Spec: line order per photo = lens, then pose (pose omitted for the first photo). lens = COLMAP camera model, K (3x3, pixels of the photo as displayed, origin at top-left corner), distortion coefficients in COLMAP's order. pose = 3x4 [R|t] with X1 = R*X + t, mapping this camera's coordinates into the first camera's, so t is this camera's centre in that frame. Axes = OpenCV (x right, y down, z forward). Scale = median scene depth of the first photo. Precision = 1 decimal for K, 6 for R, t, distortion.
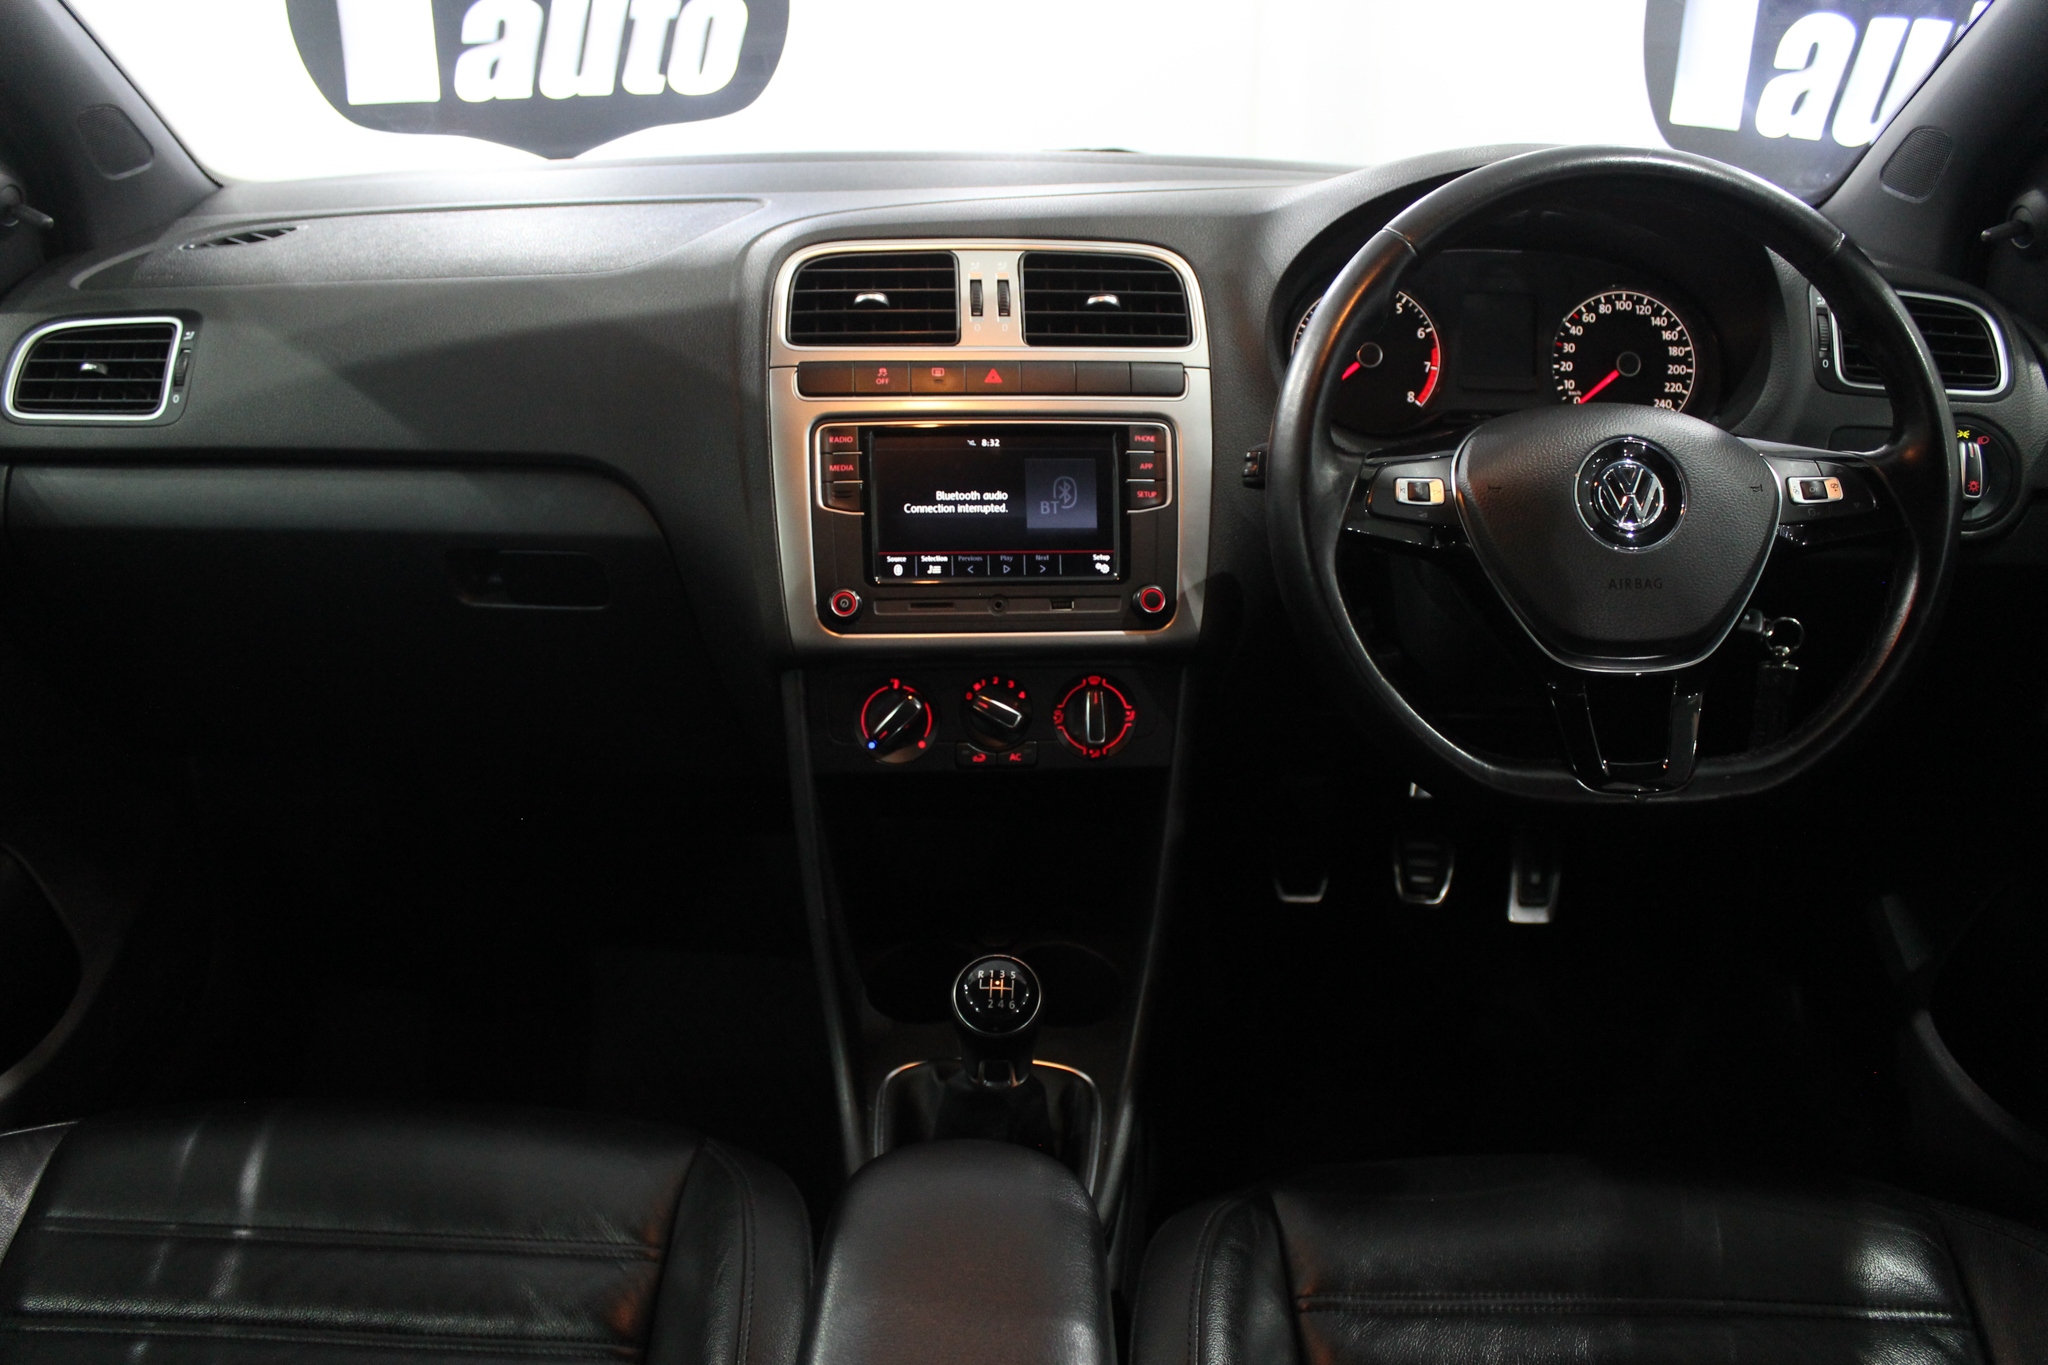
lens RADIAL K [[1698.6, 0, 1020.9], [0, 1698.6, 679.2], [0, 0, 1]] dist [-0.137148, 0.084495]
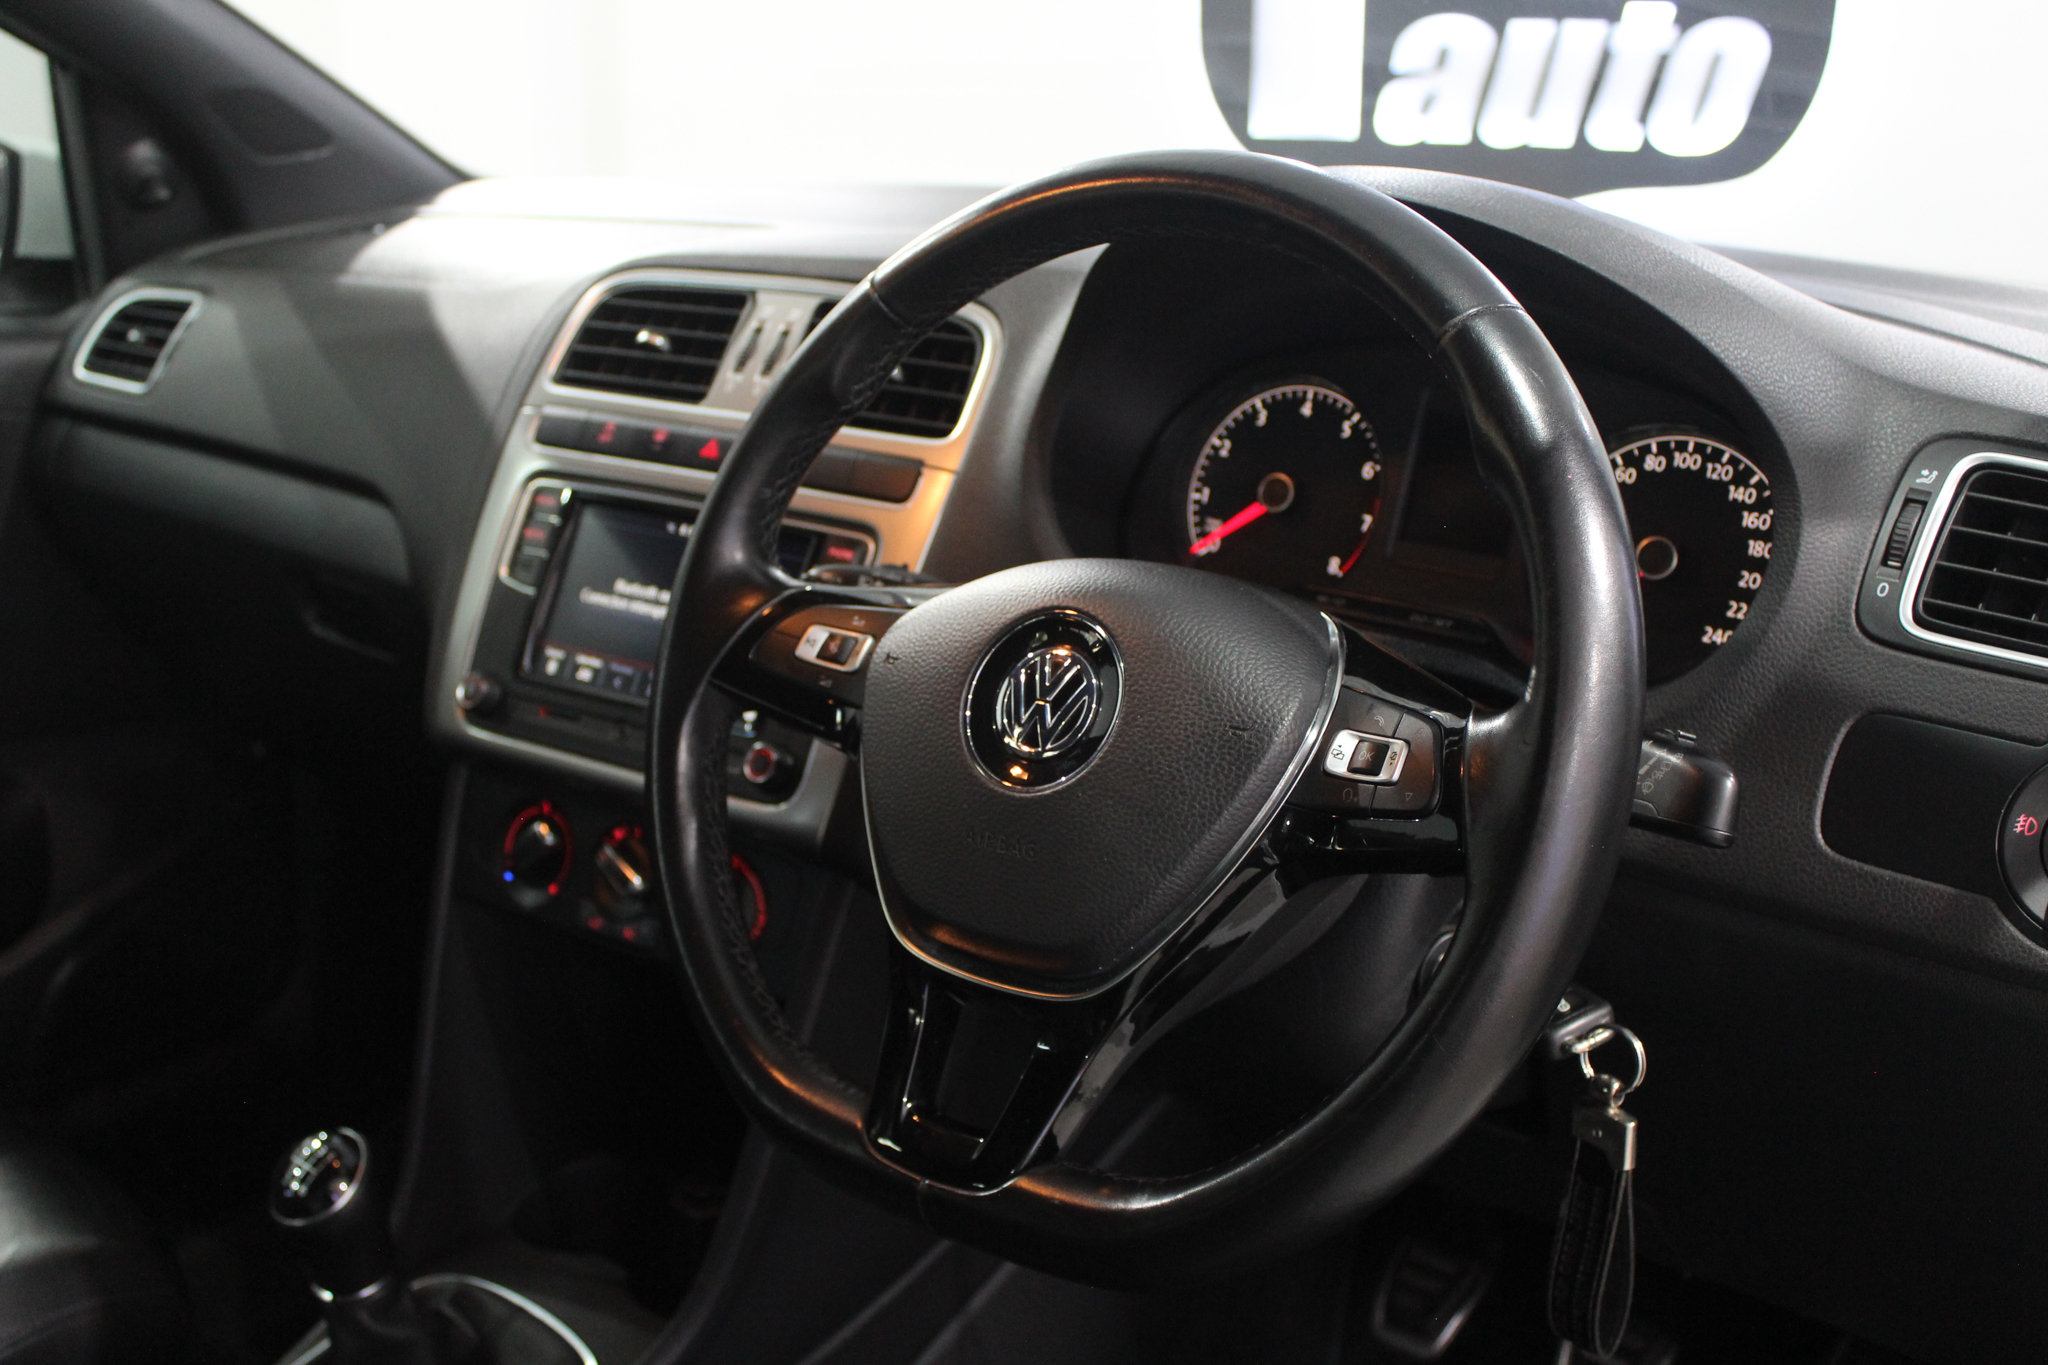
lens RADIAL K [[2214.3, 0, 1018.0], [0, 2214.3, 664.5], [0, 0, 1]] dist [-0.062823, 0.000000]
pose [[0.781841, 0.169266, -0.600062, 0.703993], [-0.238092, 0.970559, -0.036442, -0.076919], [0.576227, 0.171362, 0.799123, 0.279015]]
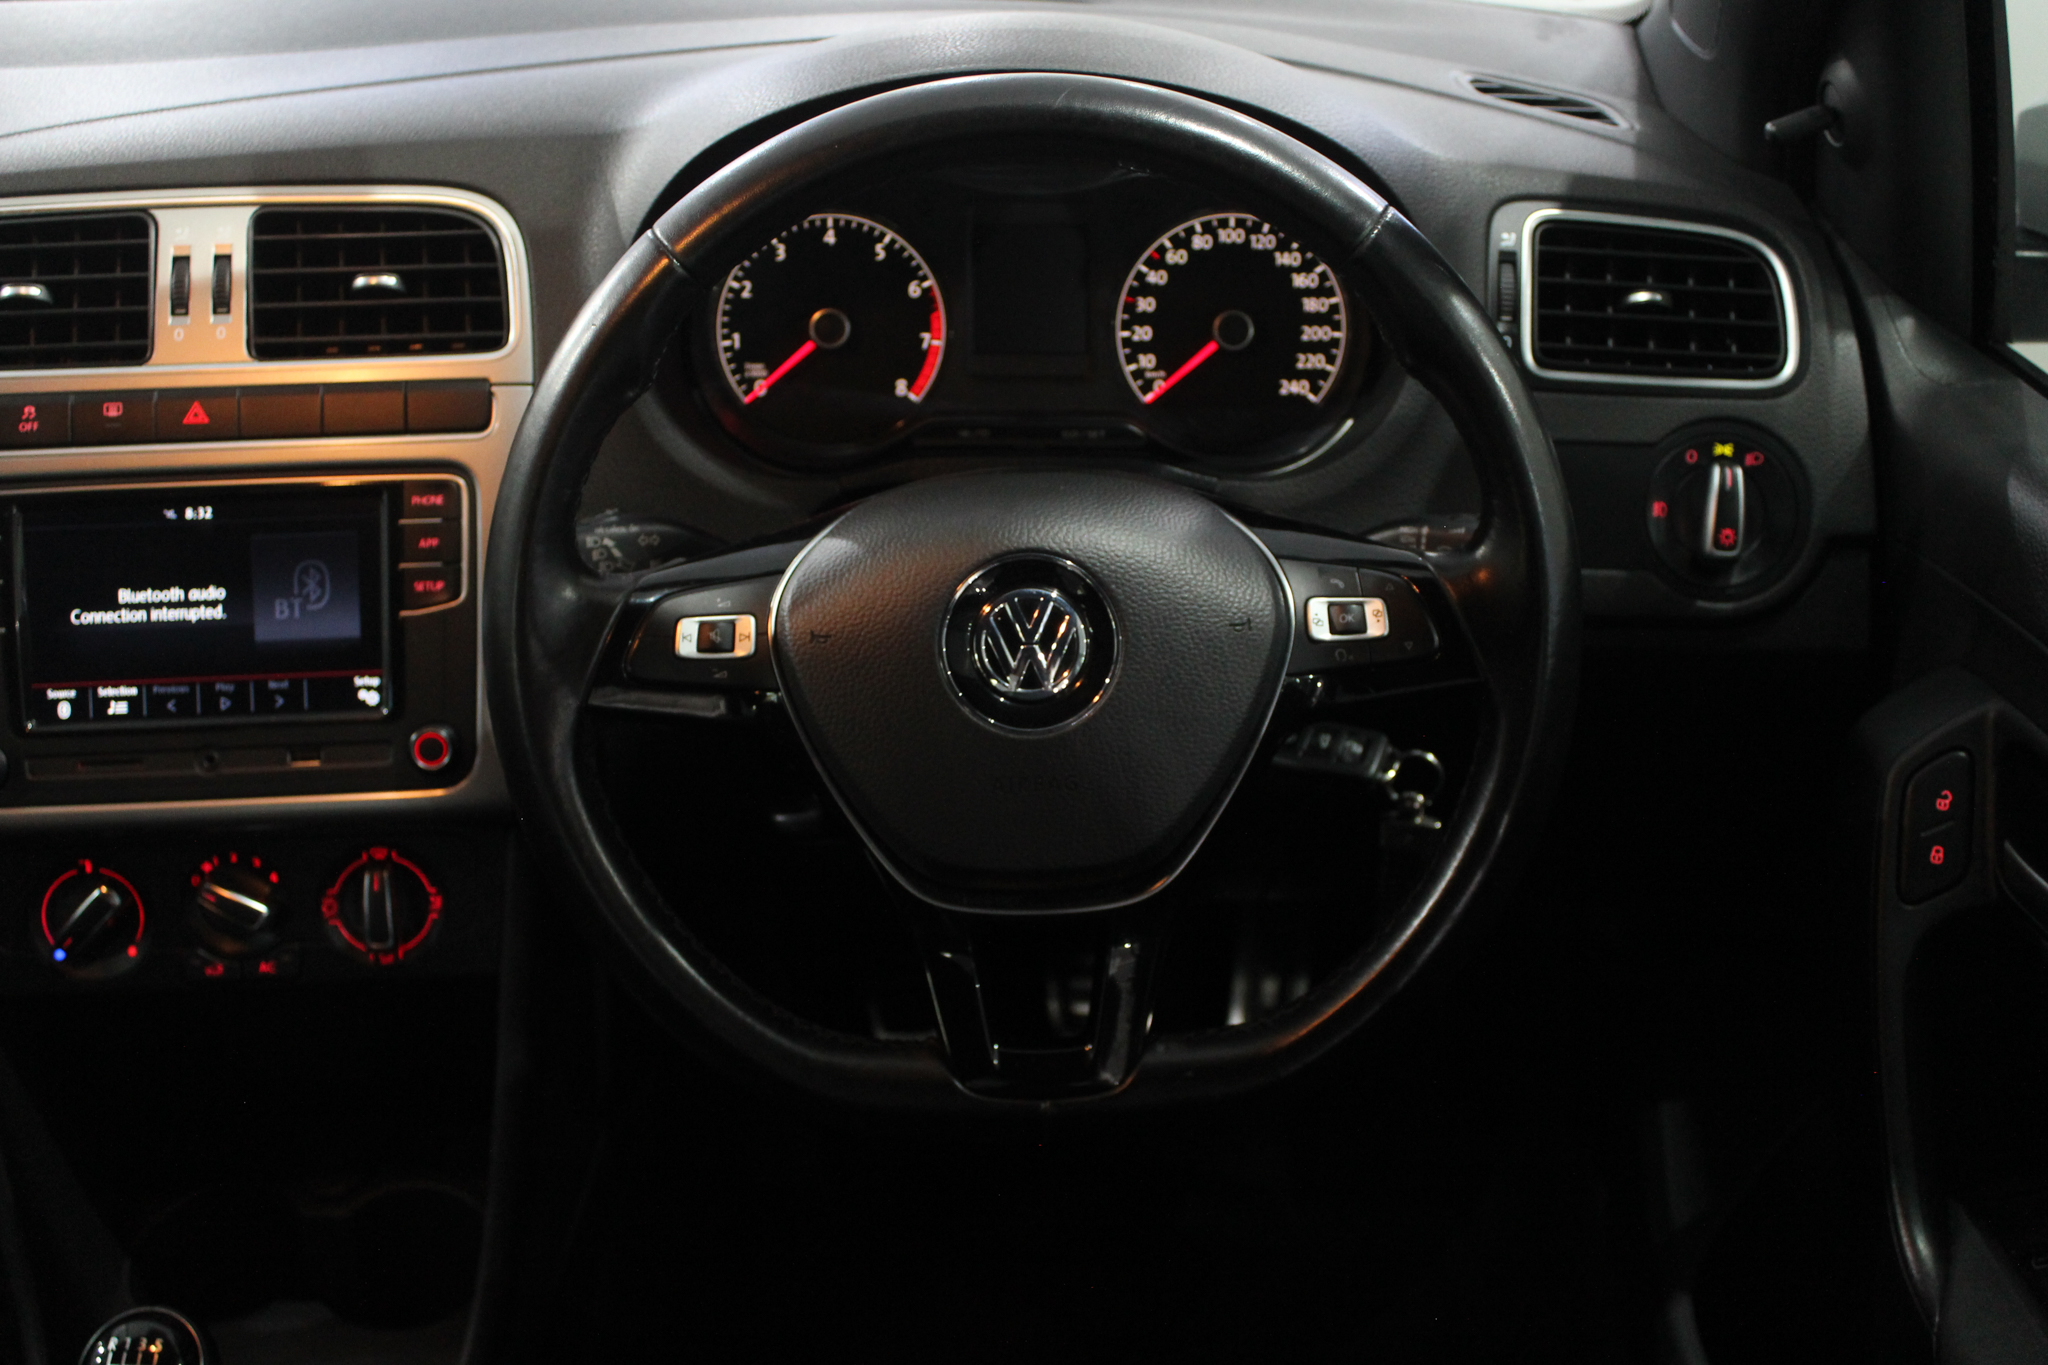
lens RADIAL K [[2321.5, 0, 1019.0], [0, 2321.5, 689.2], [0, 0, 1]] dist [-0.082745, 0.000000]
pose [[0.999818, -0.016961, -0.008736, 0.306252], [0.017776, 0.994450, 0.103695, -0.154942], [0.006928, -0.103831, 0.994571, 0.089809]]
